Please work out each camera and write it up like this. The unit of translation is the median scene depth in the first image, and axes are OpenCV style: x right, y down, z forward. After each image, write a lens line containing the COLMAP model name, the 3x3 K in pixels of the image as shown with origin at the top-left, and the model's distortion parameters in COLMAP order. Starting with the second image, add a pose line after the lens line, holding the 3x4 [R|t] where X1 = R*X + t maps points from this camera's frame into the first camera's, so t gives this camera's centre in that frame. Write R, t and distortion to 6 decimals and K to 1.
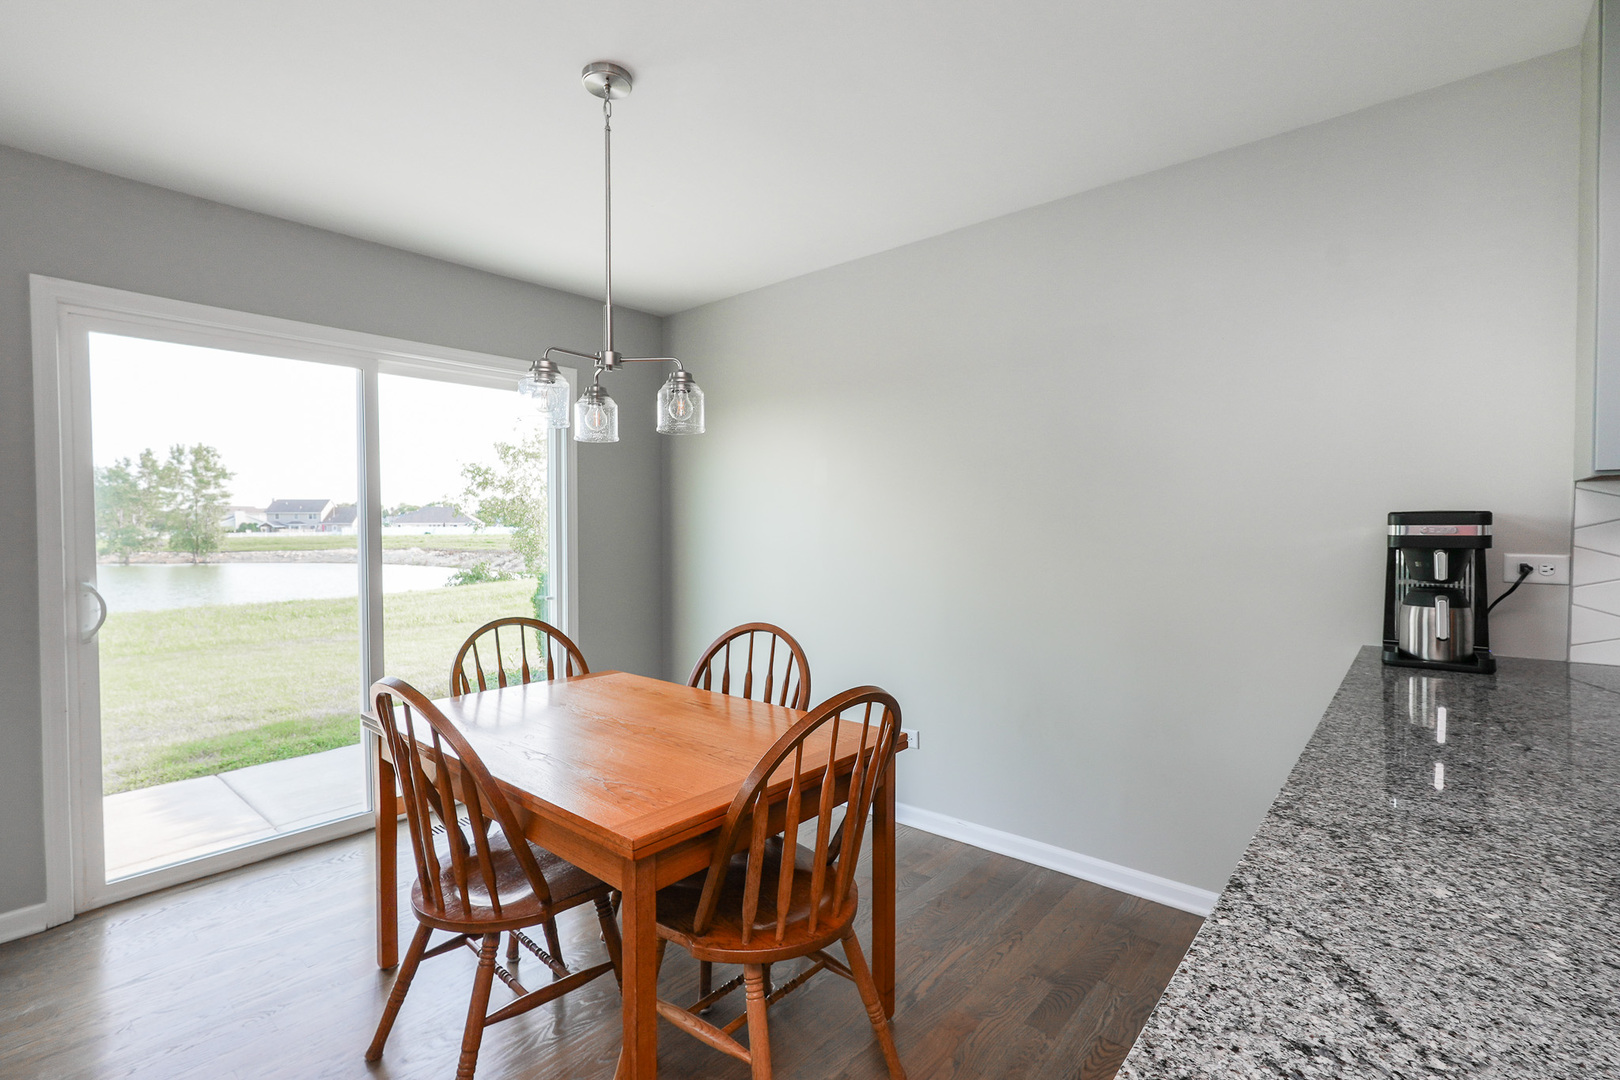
lens RADIAL K [[739.5, 0, 805.9], [0, 739.5, 539.1], [0, 0, 1]] dist [-0.016911, 0.008846]
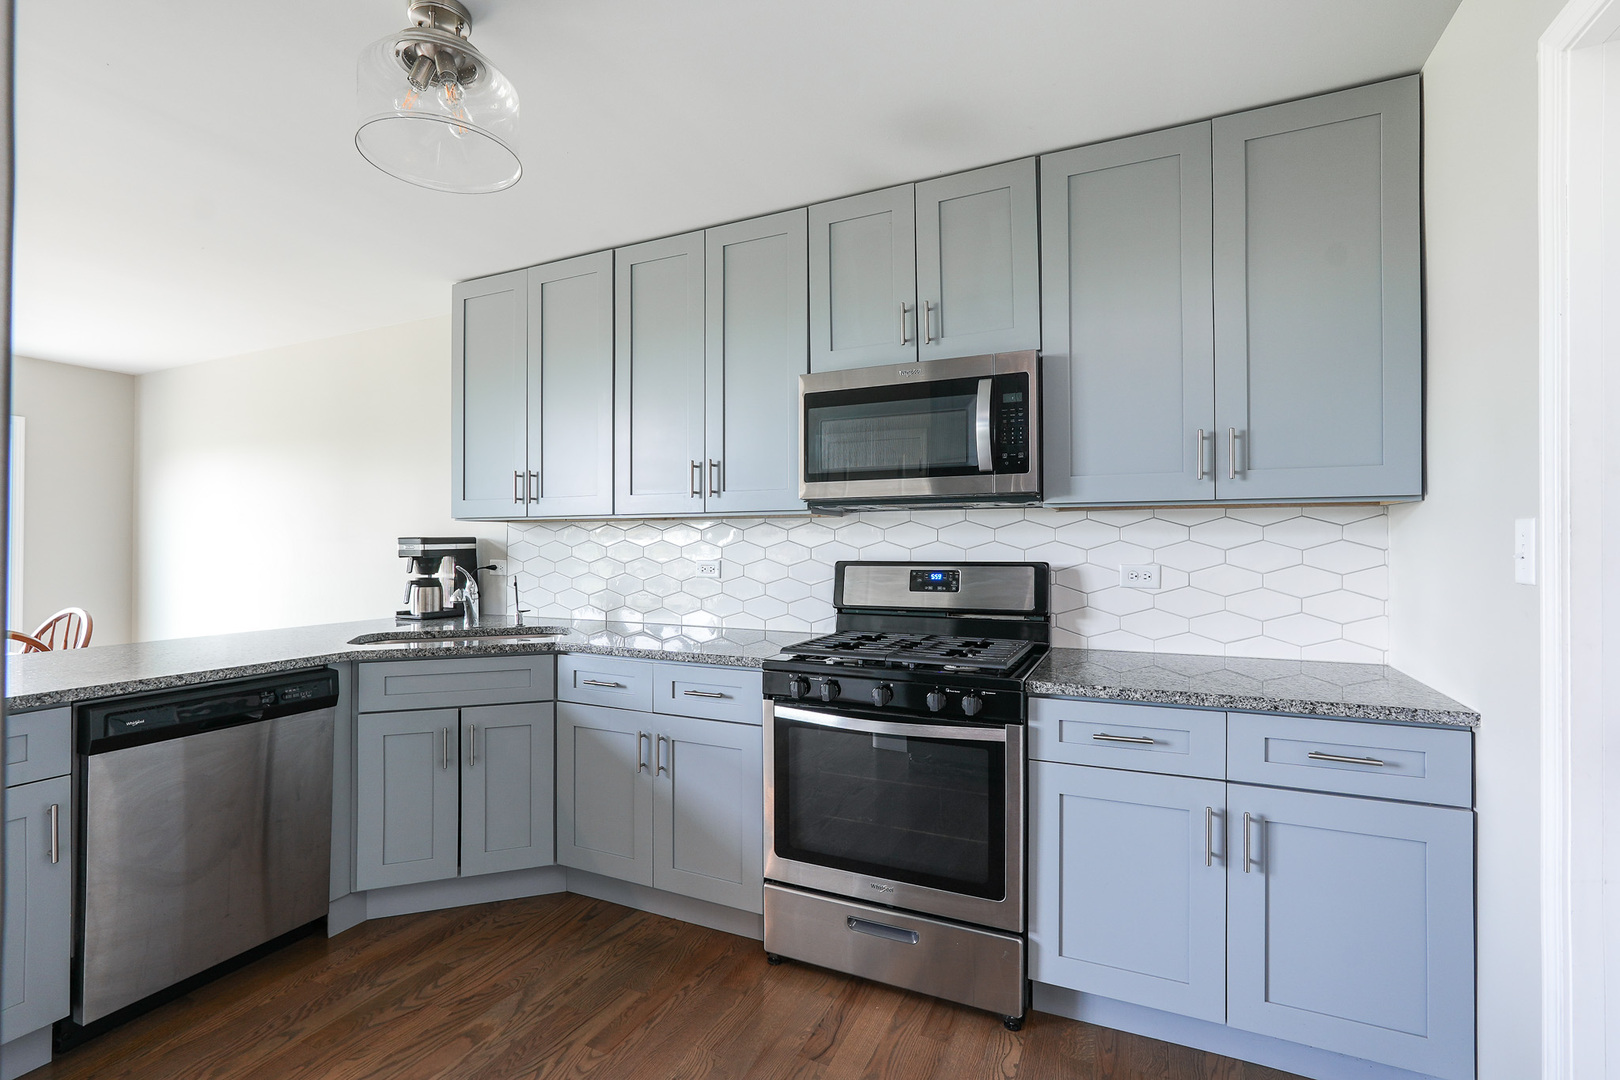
lens RADIAL K [[739.5, 0, 805.9], [0, 739.5, 539.1], [0, 0, 1]] dist [-0.016911, 0.008846]
pose [[0.963261, 0.006136, 0.268498, 2.860077], [0.000466, 0.999699, -0.024518, 0.033647], [-0.268567, 0.023742, 0.962968, -2.428534]]
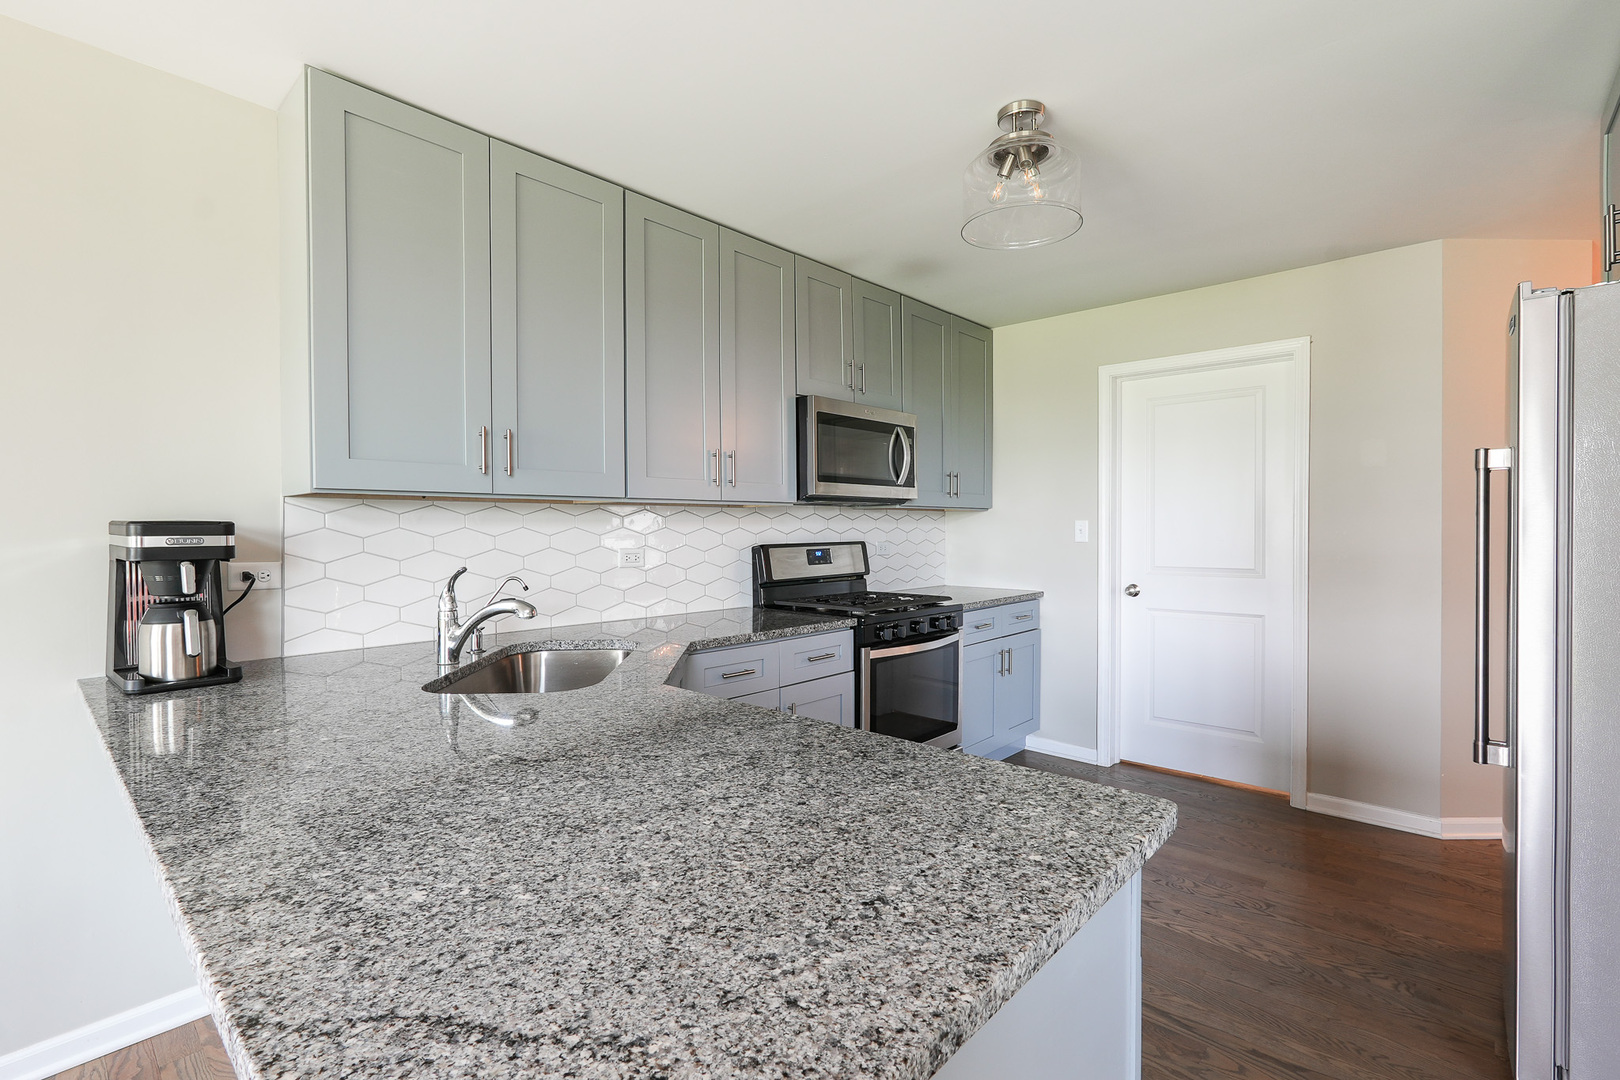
lens RADIAL K [[739.5, 0, 805.9], [0, 739.5, 539.1], [0, 0, 1]] dist [-0.016911, 0.008846]
pose [[0.038559, -0.008766, 0.999218, -0.103598], [0.024998, 0.999657, 0.007805, -0.004119], [-0.998944, 0.024678, 0.038765, 0.350352]]
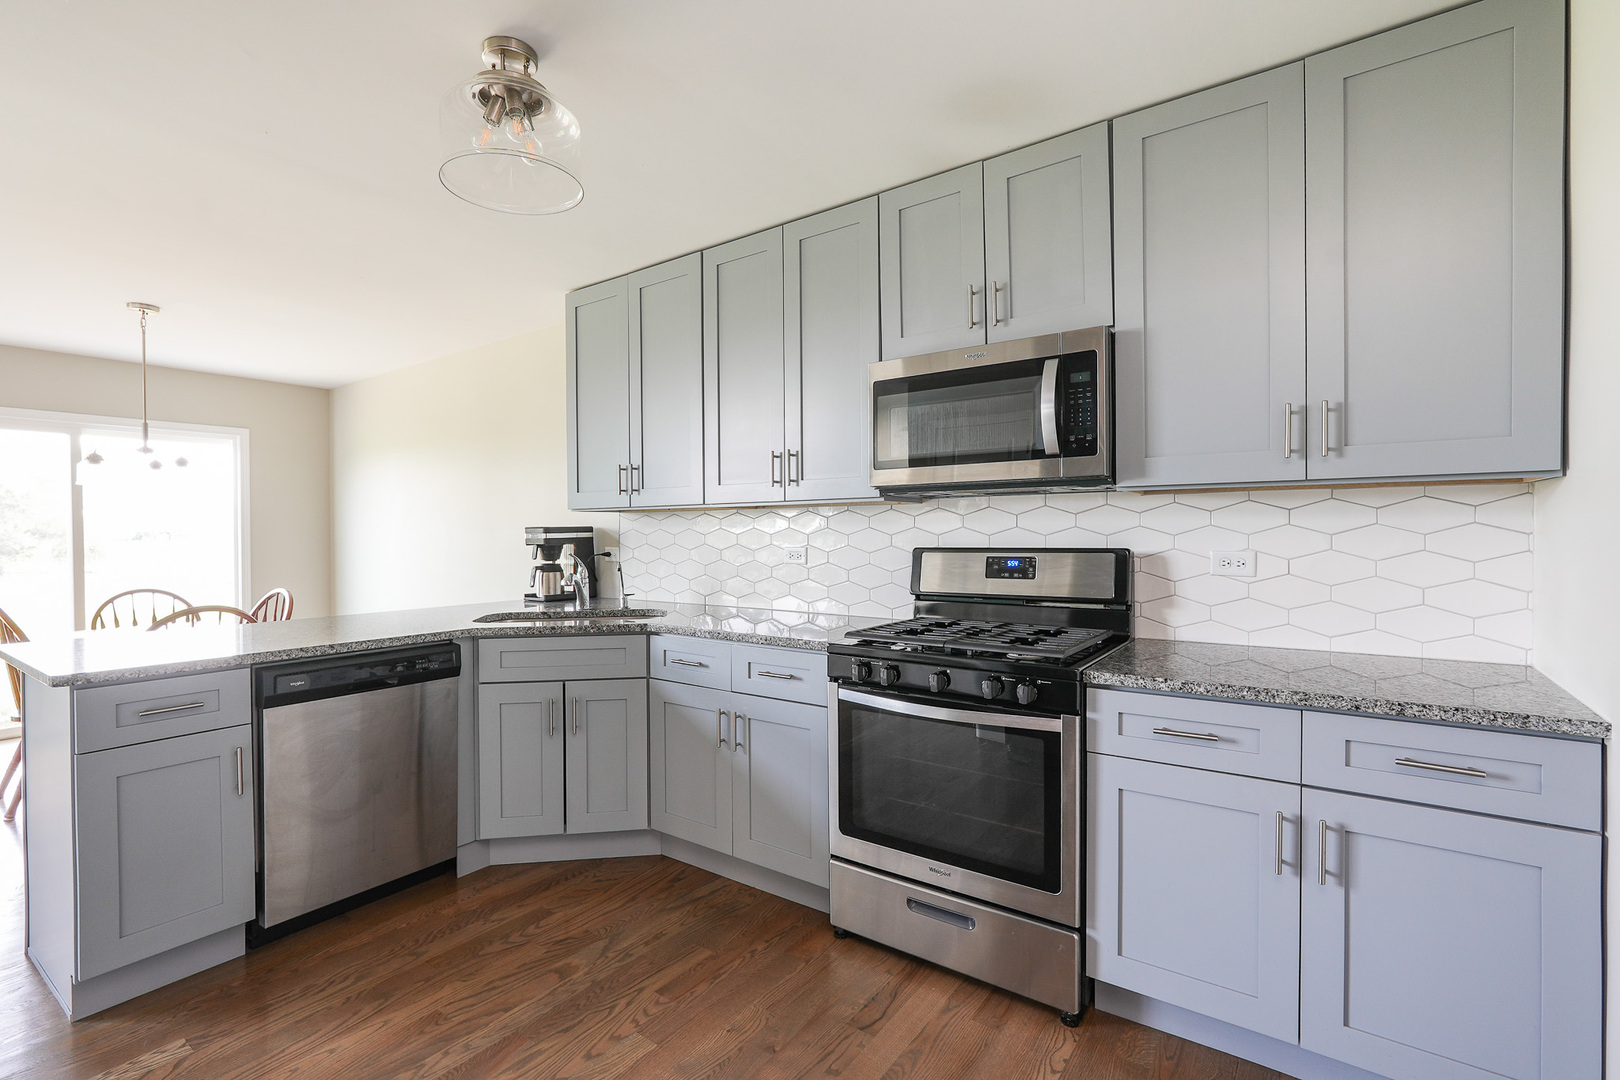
lens RADIAL K [[739.5, 0, 805.9], [0, 739.5, 539.1], [0, 0, 1]] dist [-0.016911, 0.008846]
pose [[0.996688, -0.002508, 0.081278, 3.130335], [0.003127, 0.999967, -0.007486, 0.035950], [-0.081256, 0.007716, 0.996663, -2.543476]]
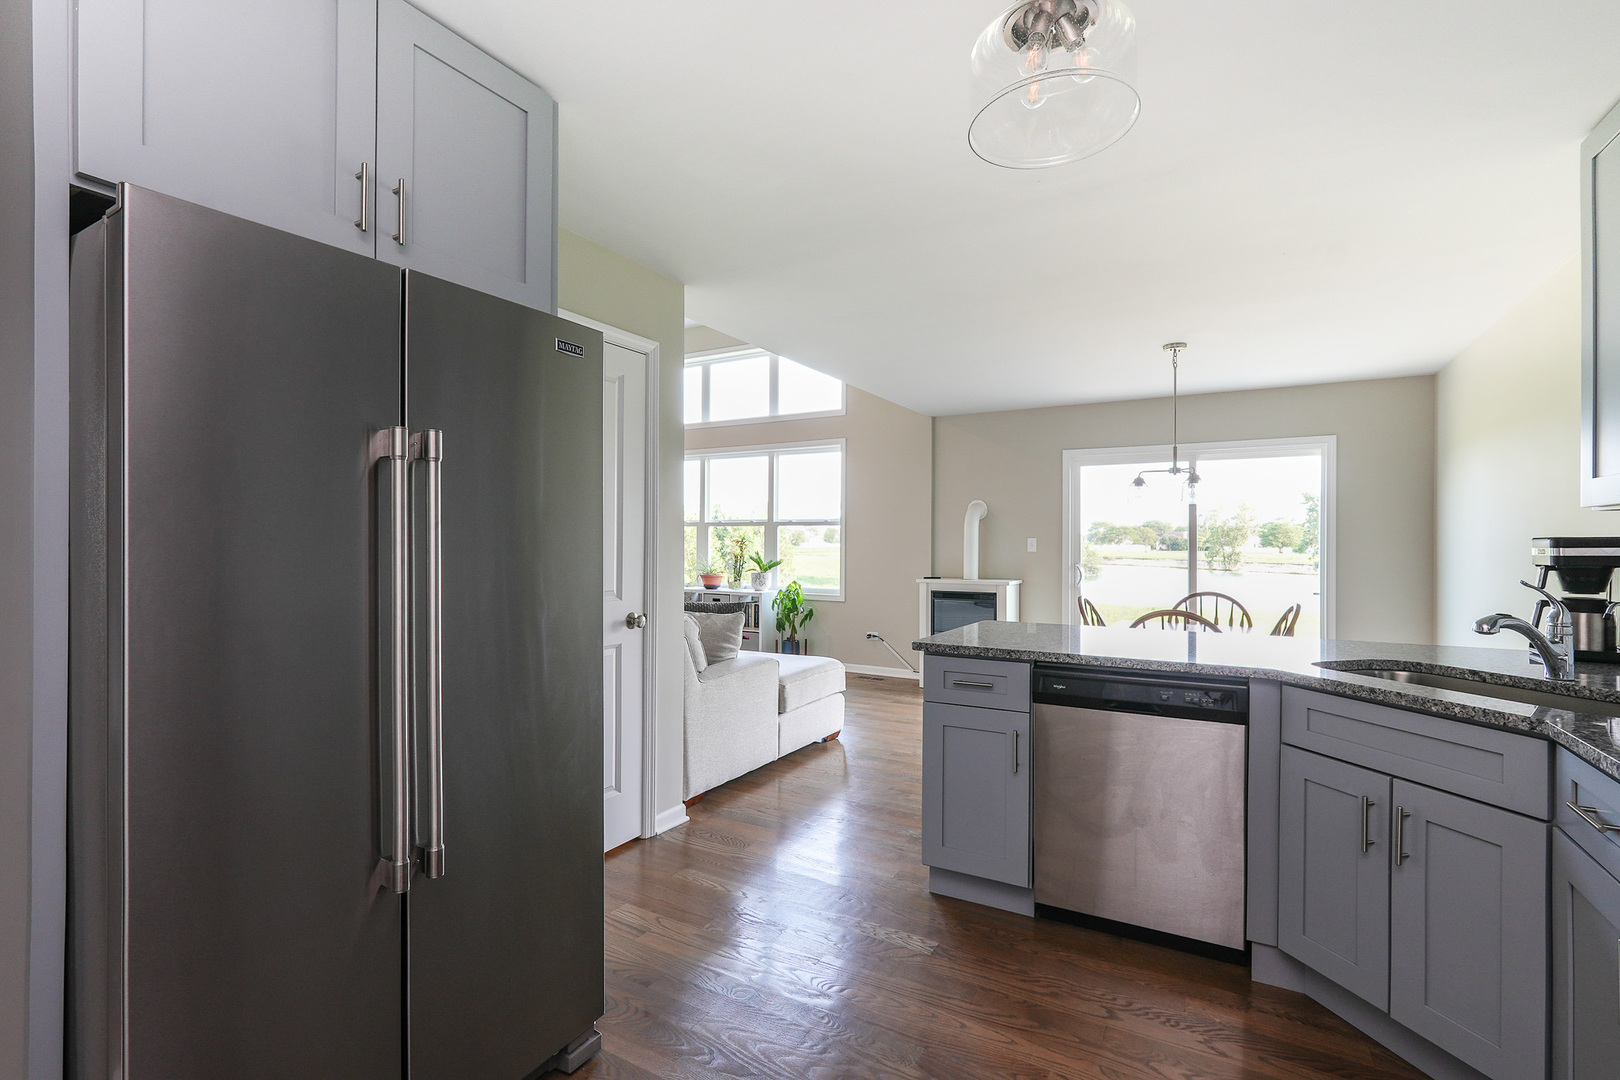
lens RADIAL K [[739.5, 0, 805.9], [0, 739.5, 539.1], [0, 0, 1]] dist [-0.016911, 0.008846]
pose [[0.178671, 0.000425, -0.983909, 4.117856], [-0.022009, 0.999751, -0.003564, 0.001243], [0.983663, 0.022292, 0.178636, -1.190392]]
